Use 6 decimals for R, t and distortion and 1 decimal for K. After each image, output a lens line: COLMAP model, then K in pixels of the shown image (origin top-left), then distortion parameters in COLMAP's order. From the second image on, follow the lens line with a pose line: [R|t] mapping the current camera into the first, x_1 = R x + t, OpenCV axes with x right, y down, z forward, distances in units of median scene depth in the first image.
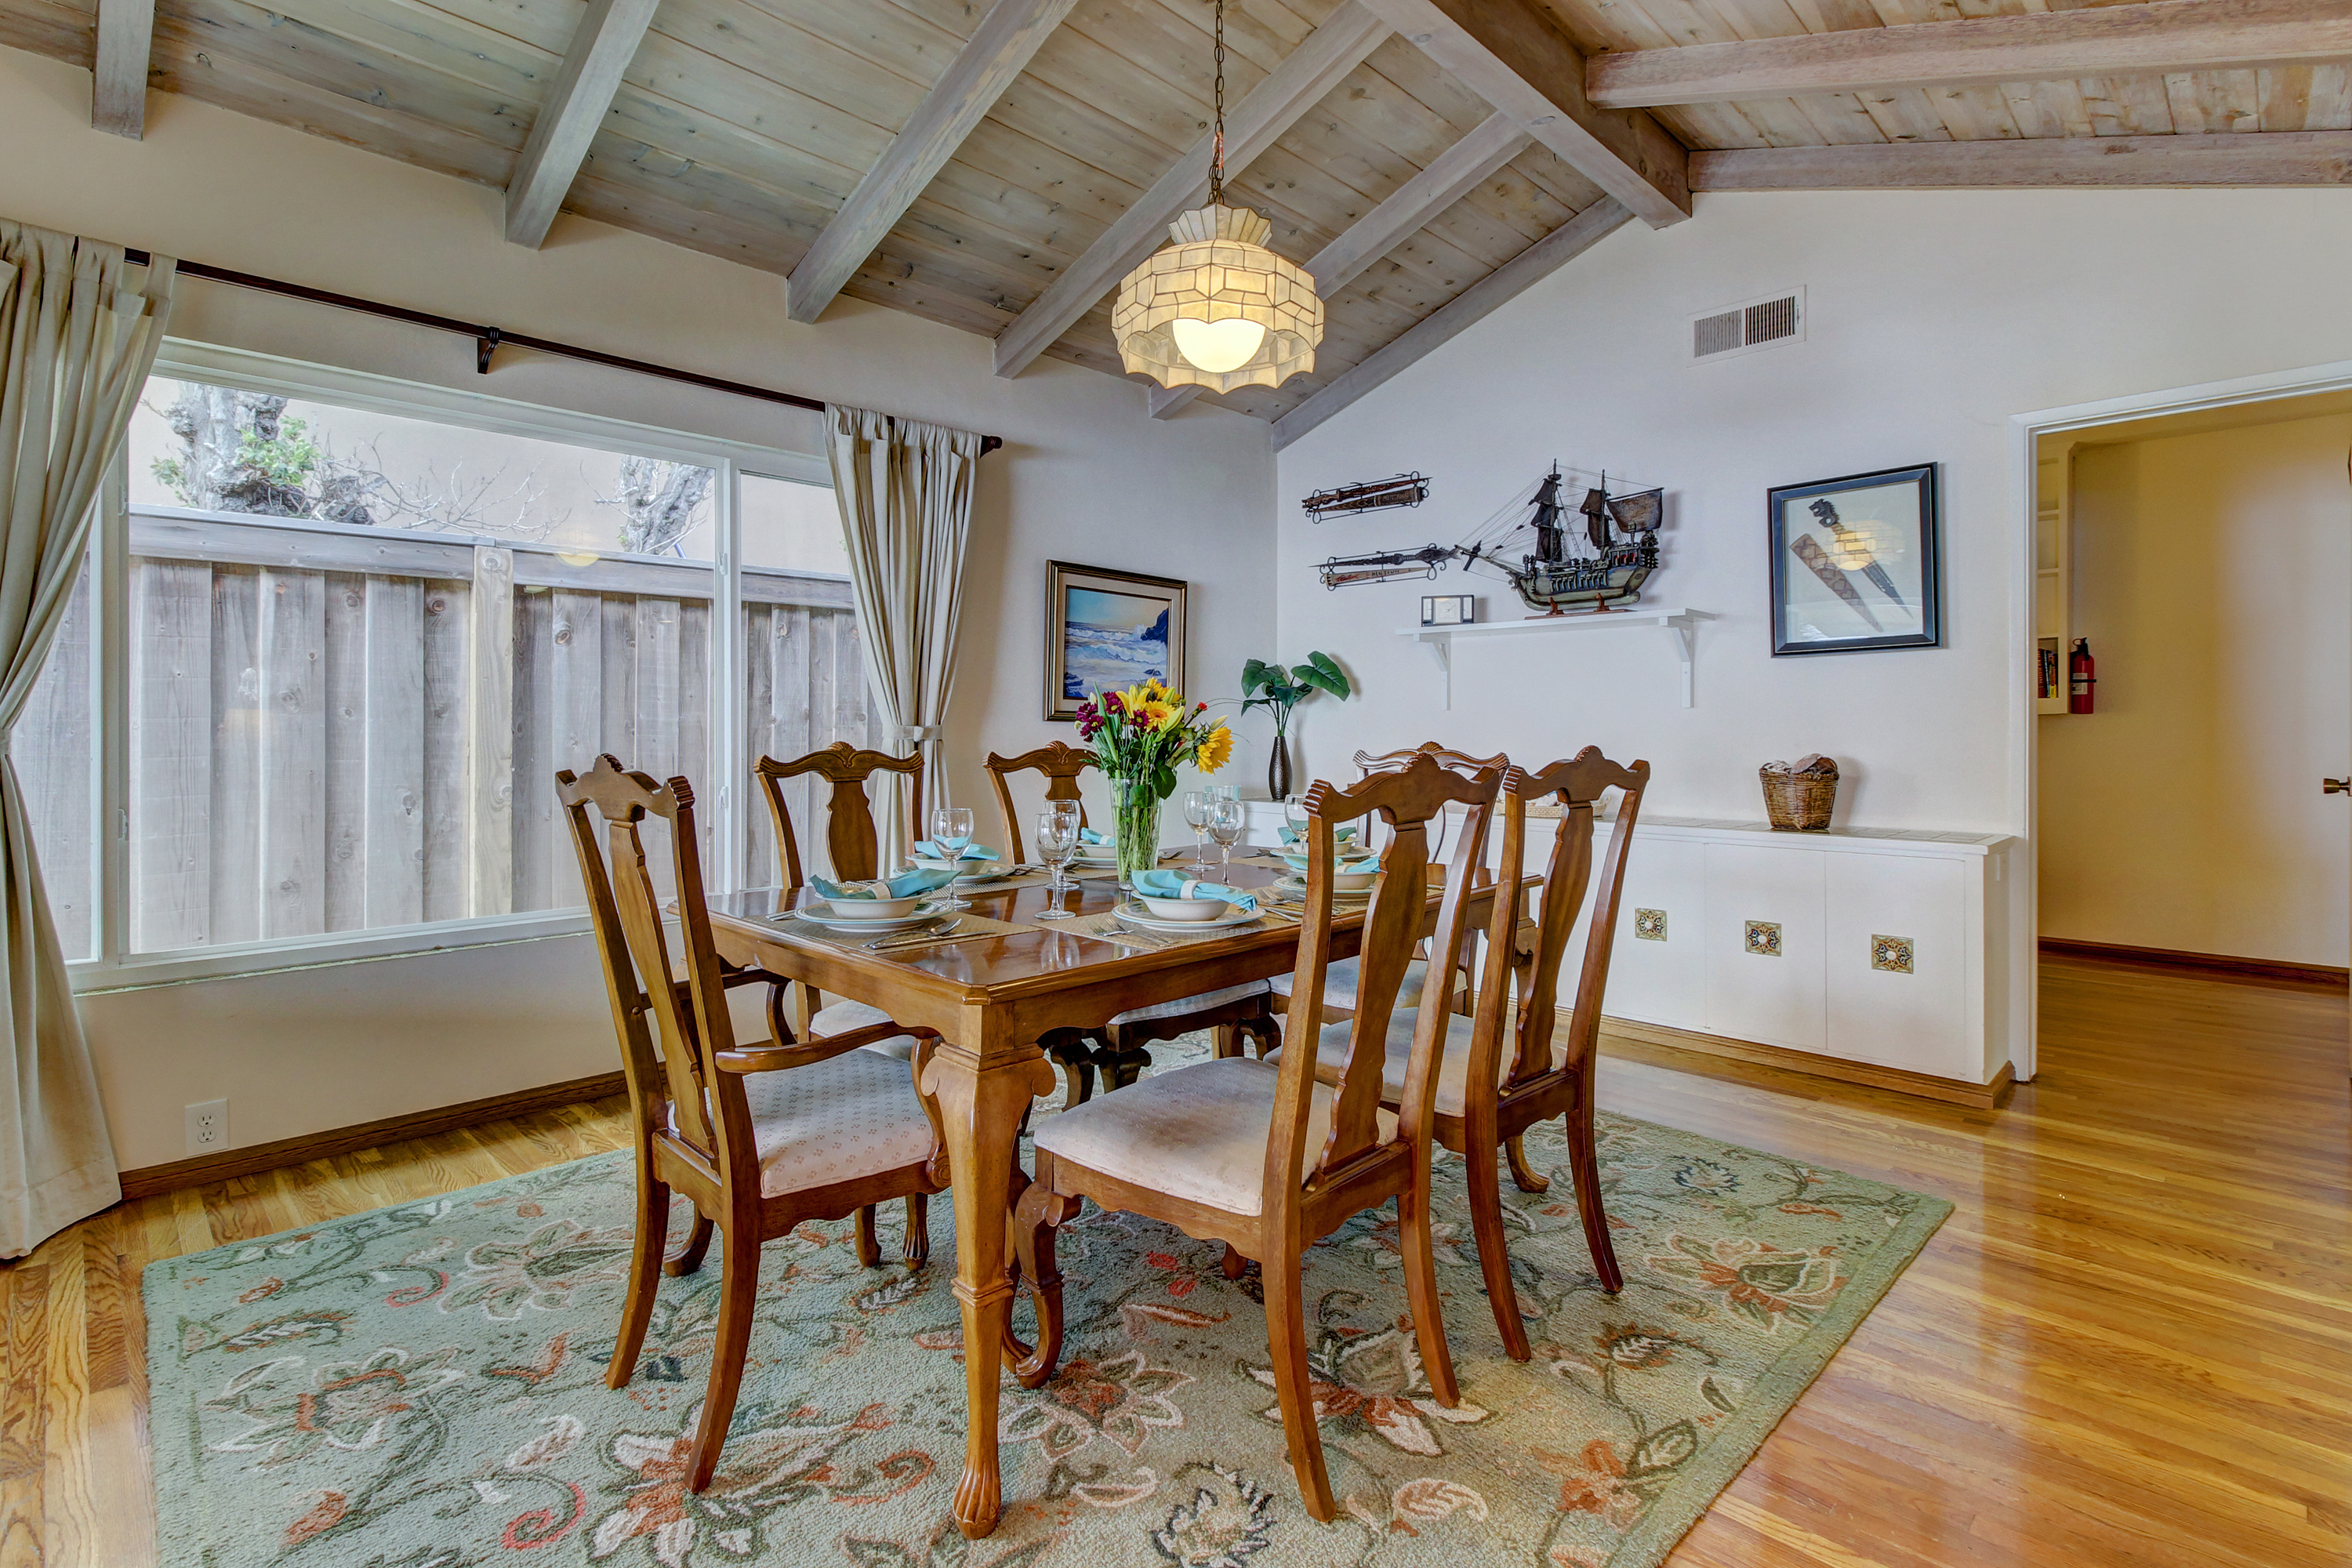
lens RADIAL K [[1135.4, 0, 1176.1], [0, 1135.4, 732.3], [0, 0, 1]] dist [0.004591, -0.000540]
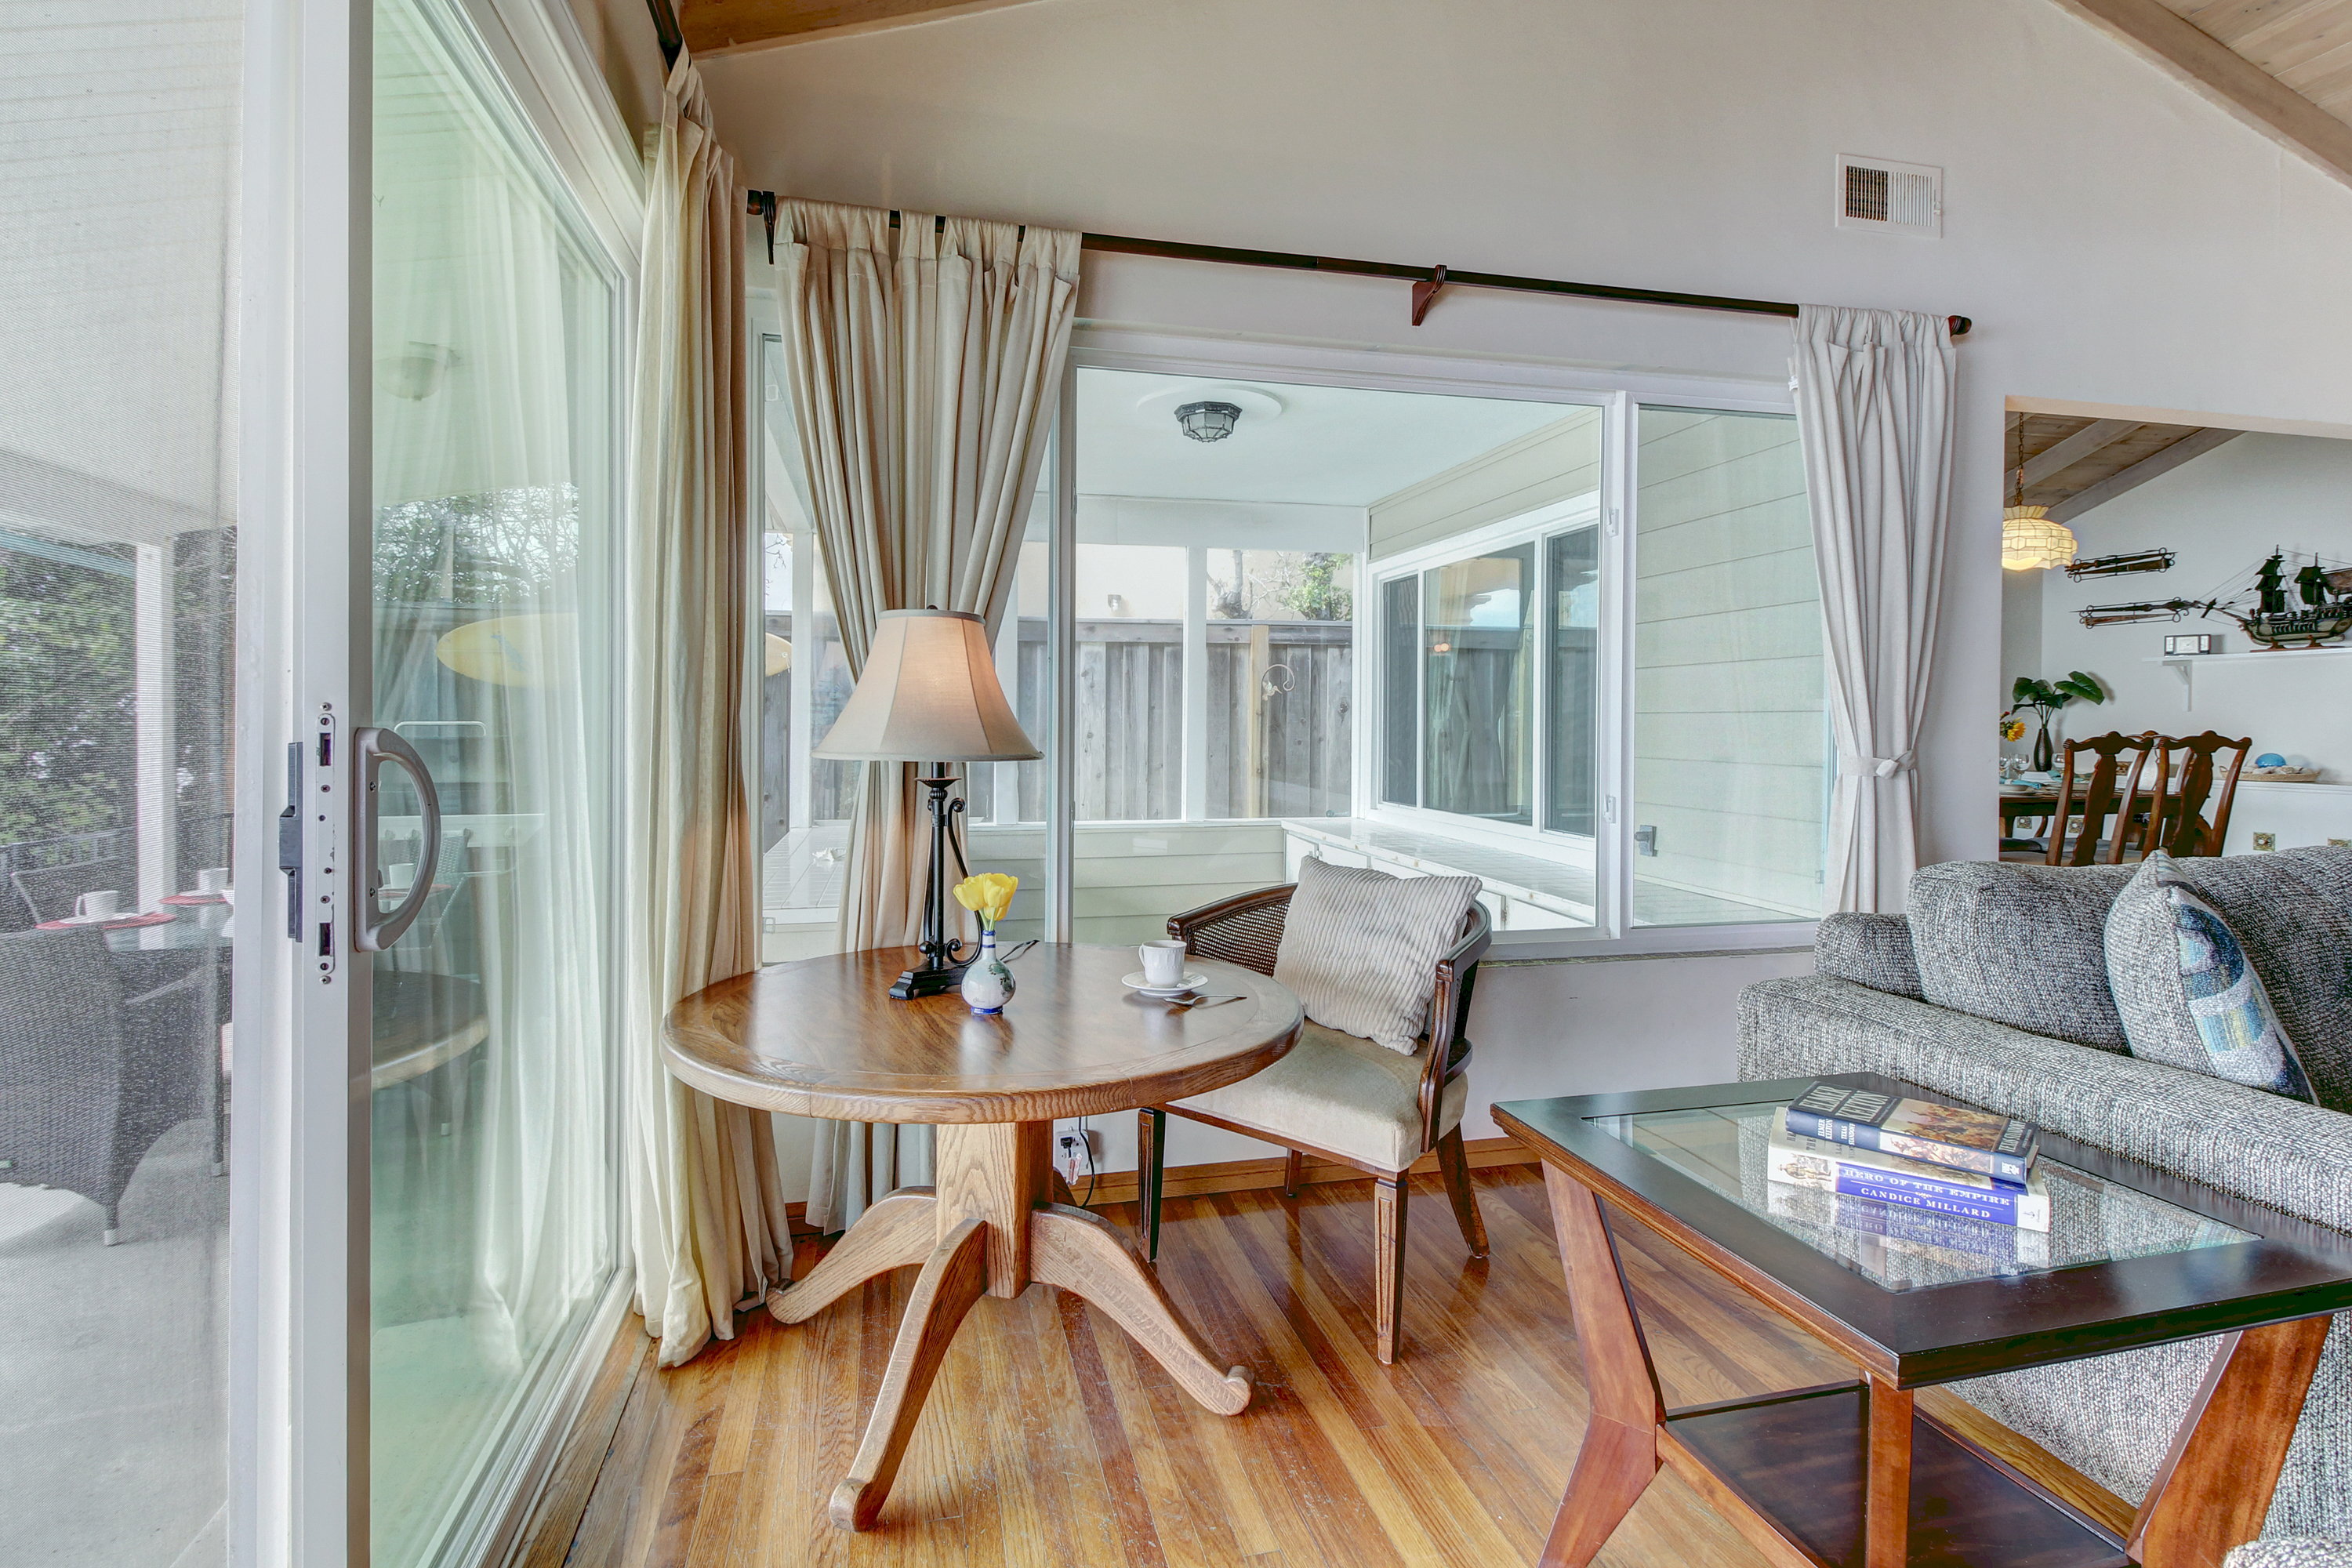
lens RADIAL K [[1135.4, 0, 1176.1], [0, 1135.4, 732.3], [0, 0, 1]] dist [0.004591, -0.000540]
pose [[0.848928, 0.010070, -0.528412, -0.102066], [-0.007487, 0.999947, 0.007028, 0.007459], [0.528455, -0.002010, 0.848959, -1.032756]]
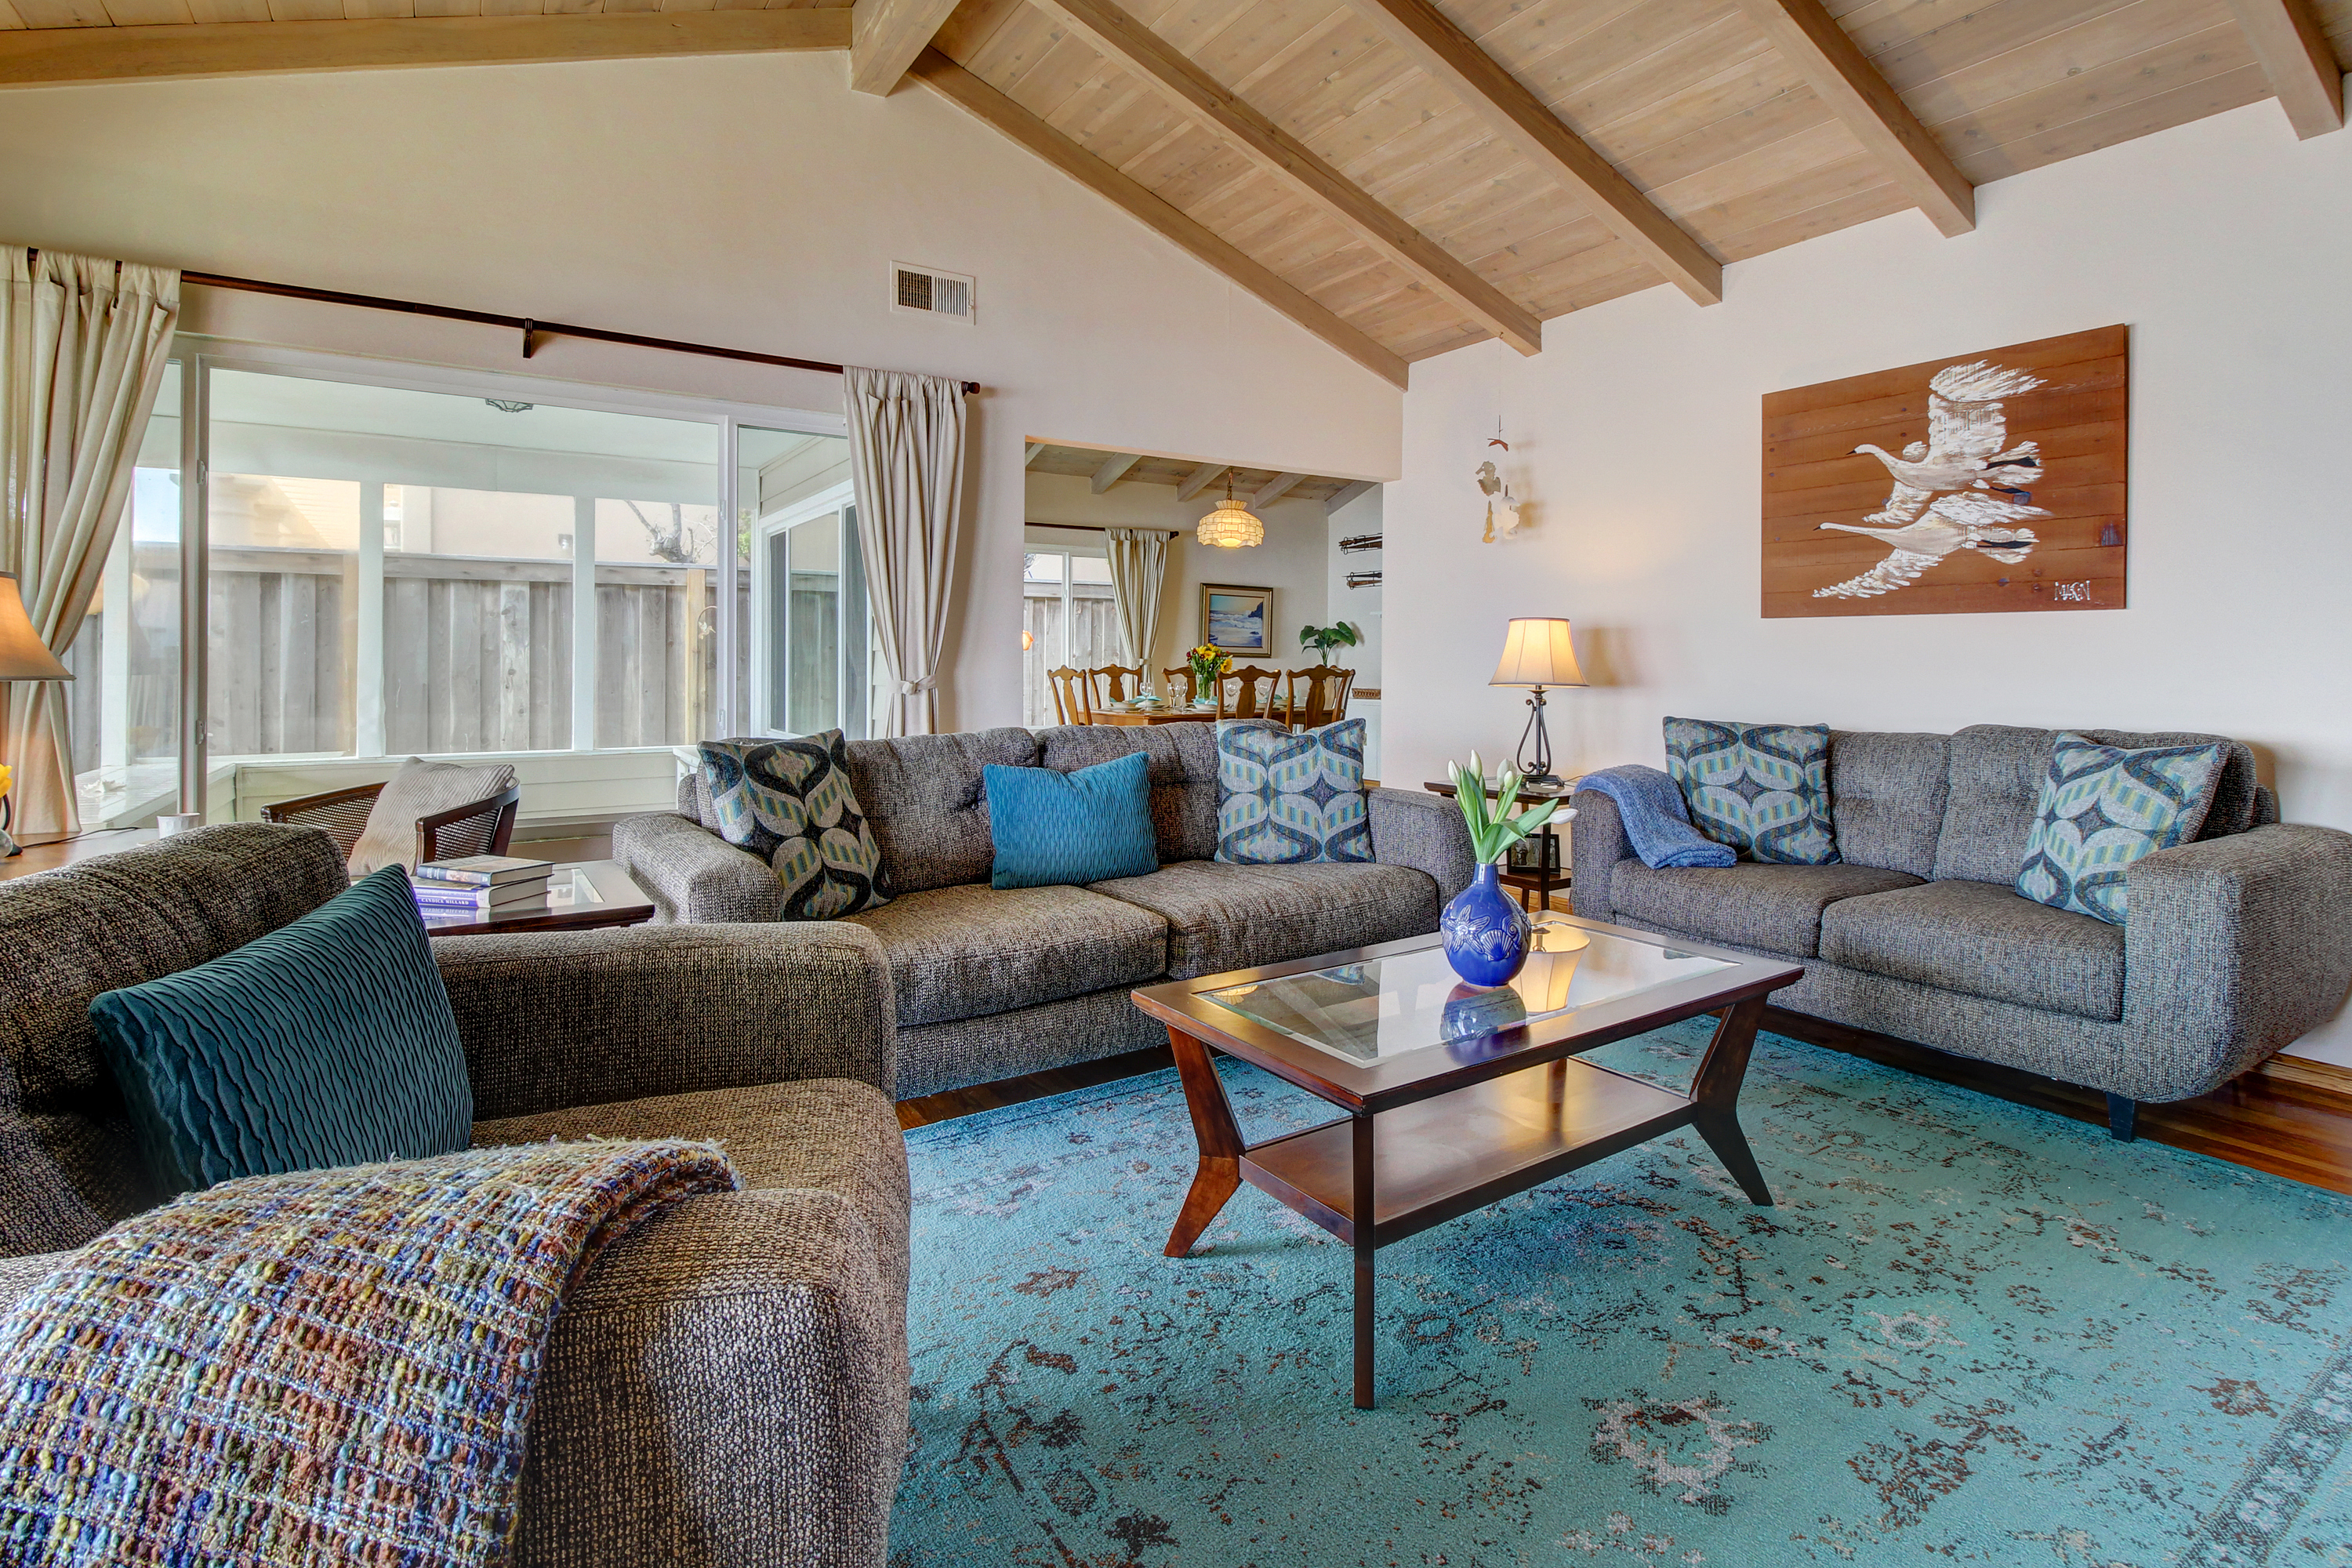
lens RADIAL K [[1115.1, 0, 1173.6], [0, 1115.1, 689.1], [0, 0, 1]] dist [0.004797, -0.010553]
pose [[0.977687, 0.010194, -0.209821, 0.292758], [-0.006052, 0.999774, 0.020373, 0.009885], [0.209982, -0.018648, 0.977527, -1.129492]]
